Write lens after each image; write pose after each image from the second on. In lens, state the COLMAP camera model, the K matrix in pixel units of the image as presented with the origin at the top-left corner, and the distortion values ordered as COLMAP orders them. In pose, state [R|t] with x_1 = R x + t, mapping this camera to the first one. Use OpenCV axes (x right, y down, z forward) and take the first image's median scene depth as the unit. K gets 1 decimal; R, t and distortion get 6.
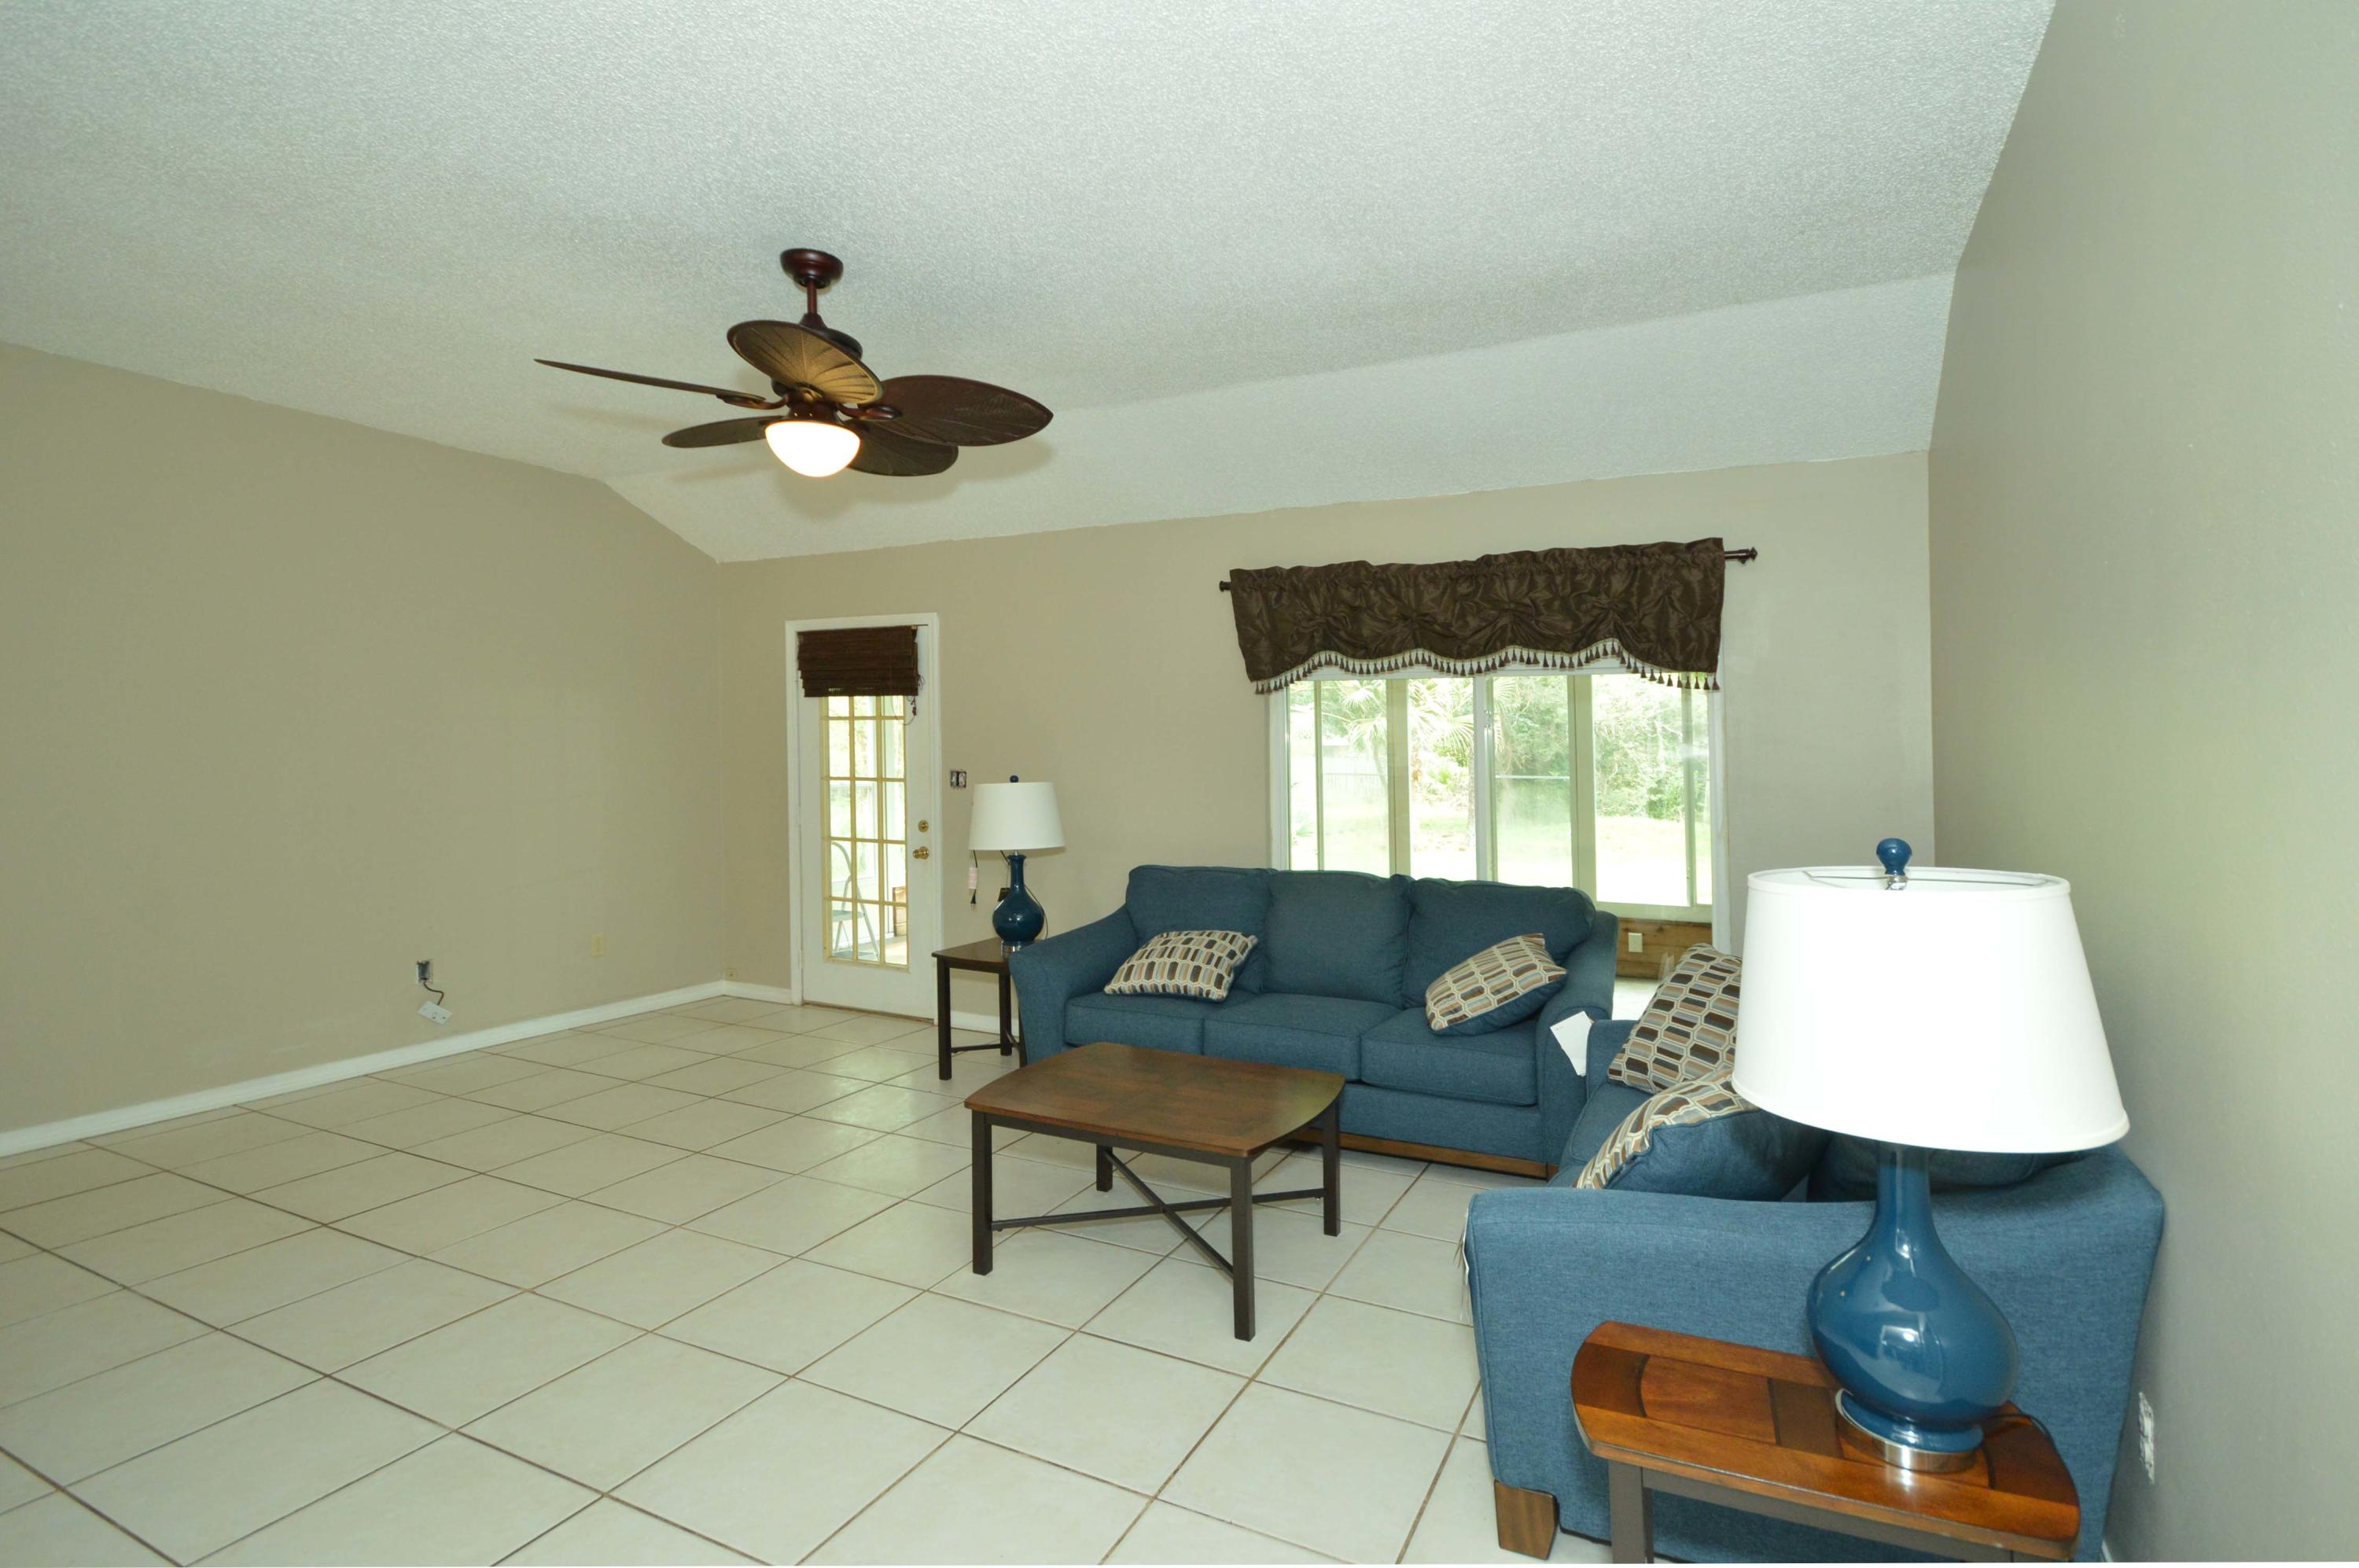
lens RADIAL K [[1188.6, 0, 1171.7], [0, 1188.6, 772.9], [0, 0, 1]] dist [0.000667, 0.000106]
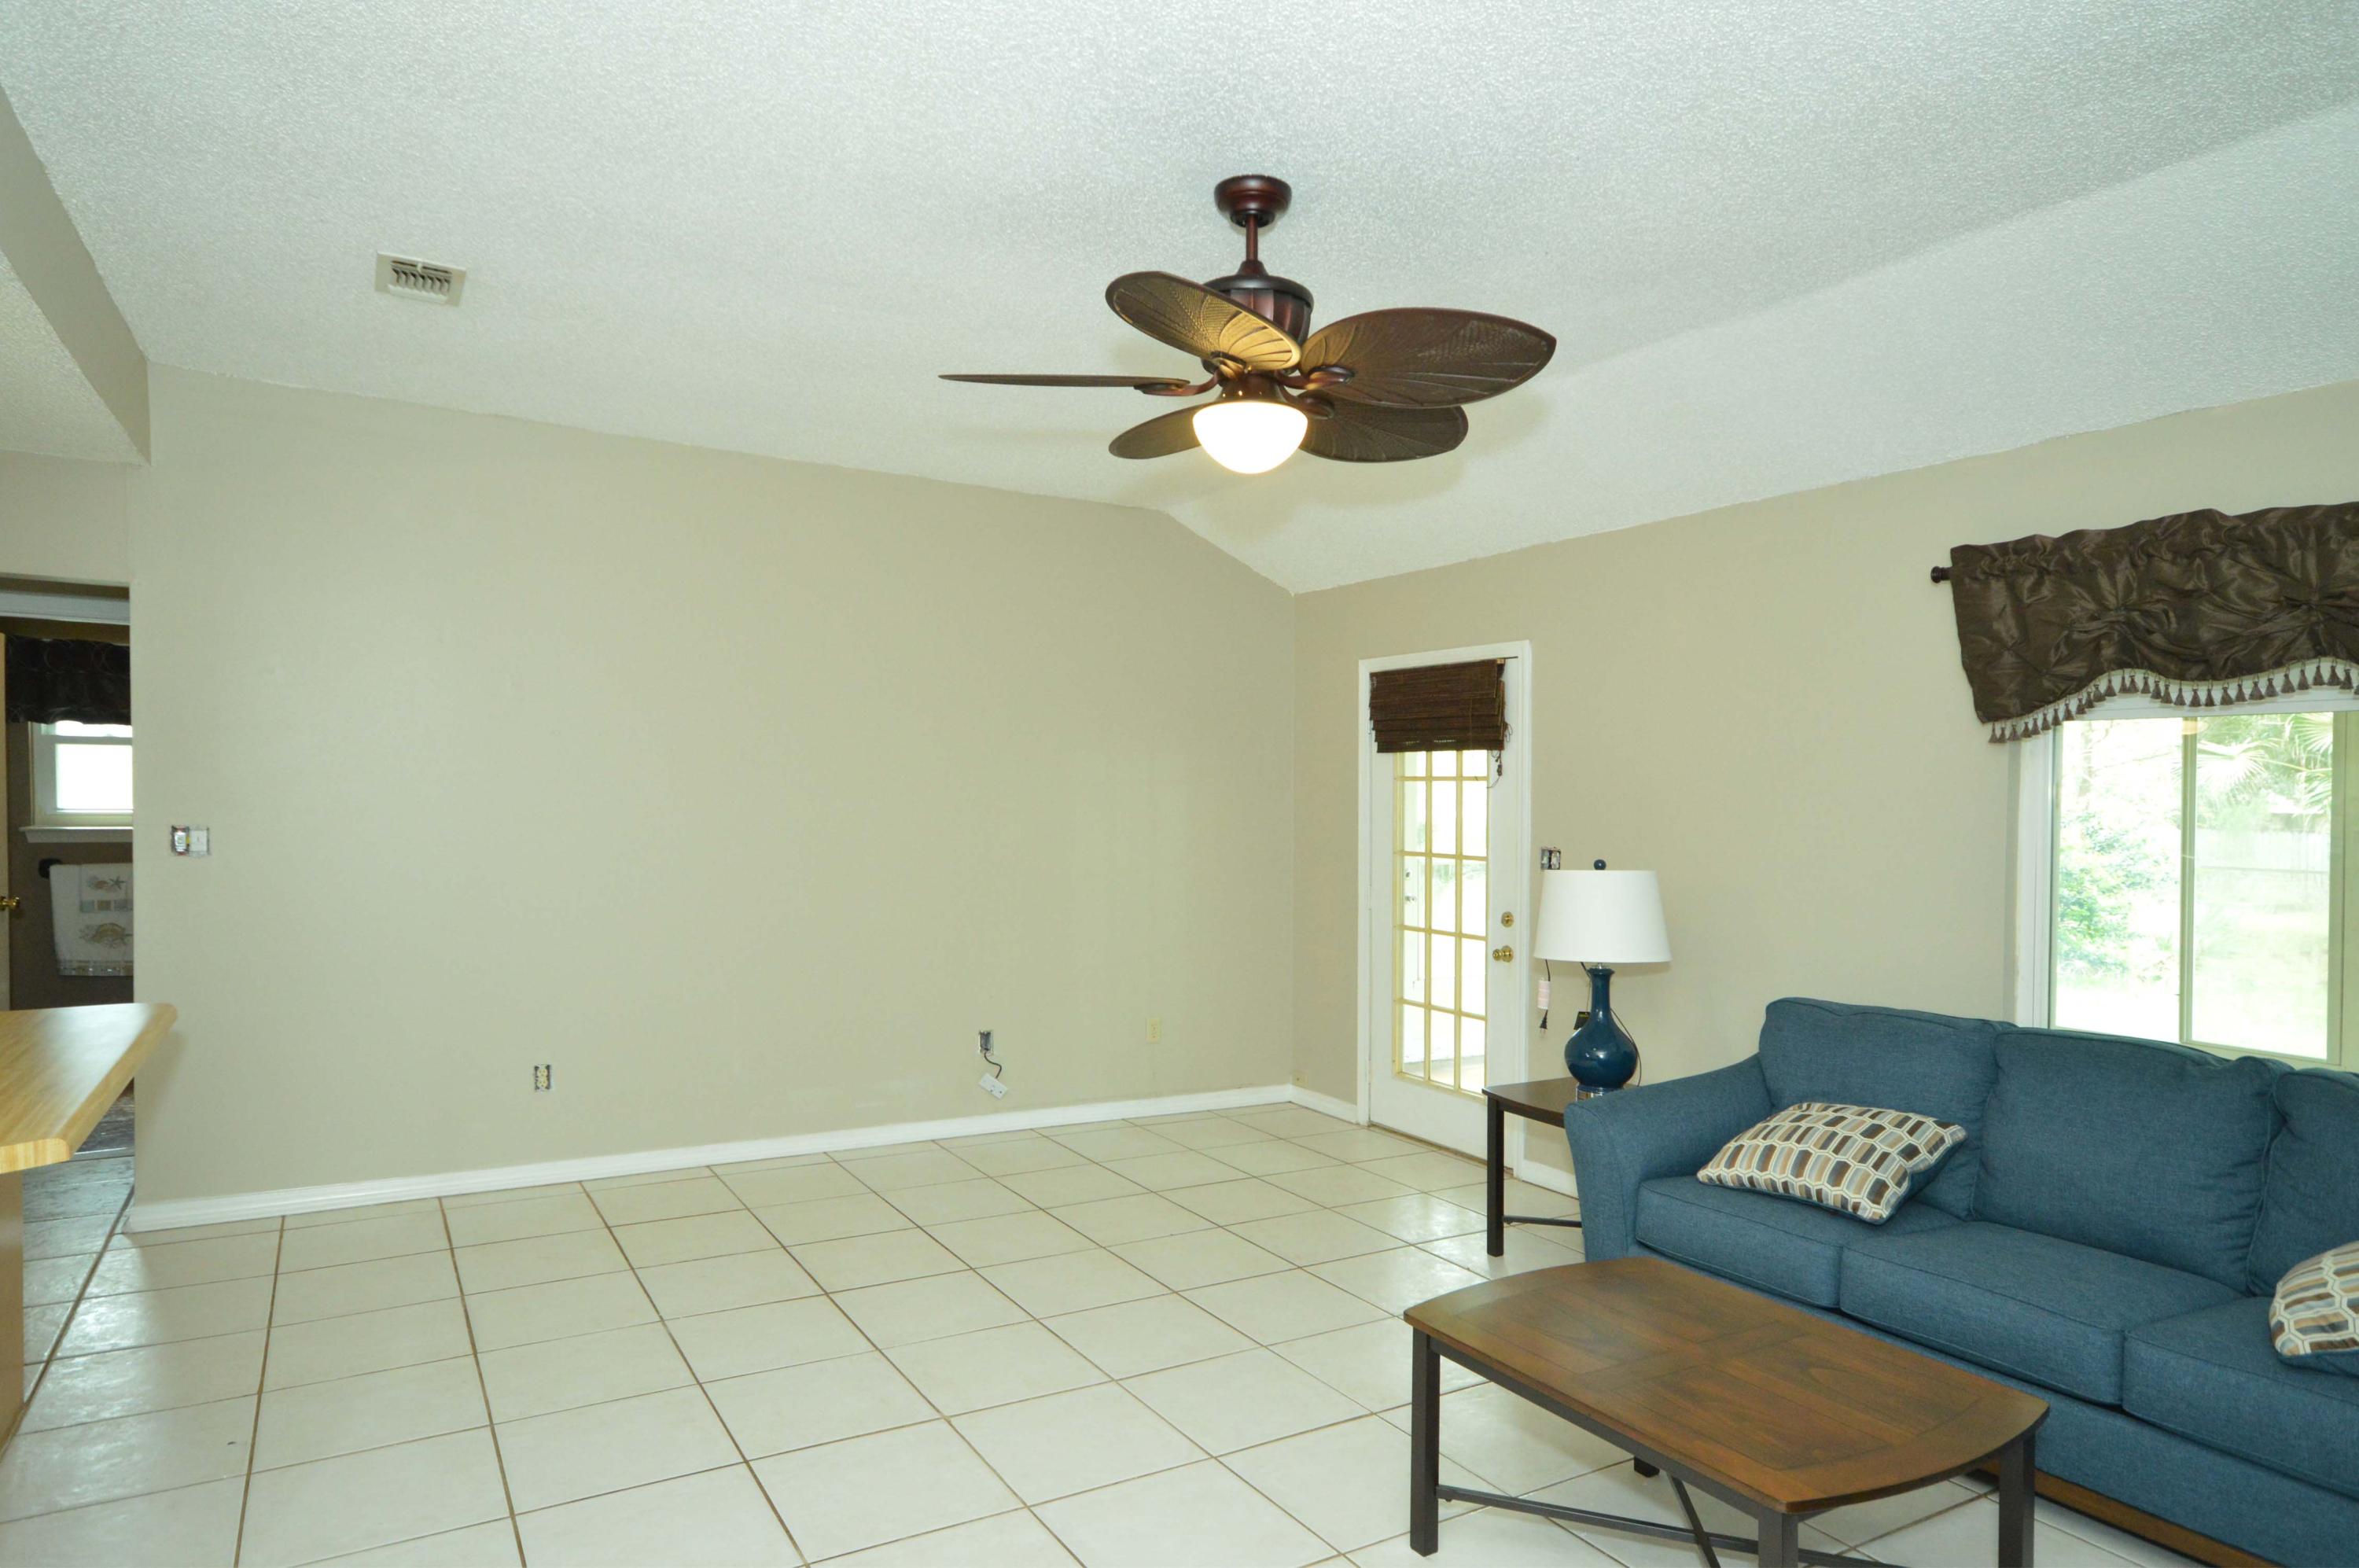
lens RADIAL K [[1389.3, 0, 1150.9], [0, 1389.3, 871.1], [0, 0, 1]] dist [0.000243, 0.019620]
pose [[0.839657, 0.036493, -0.541890, 0.101845], [-0.022188, 0.999212, 0.032911, -0.013212], [0.542664, -0.015611, 0.839805, 0.140634]]
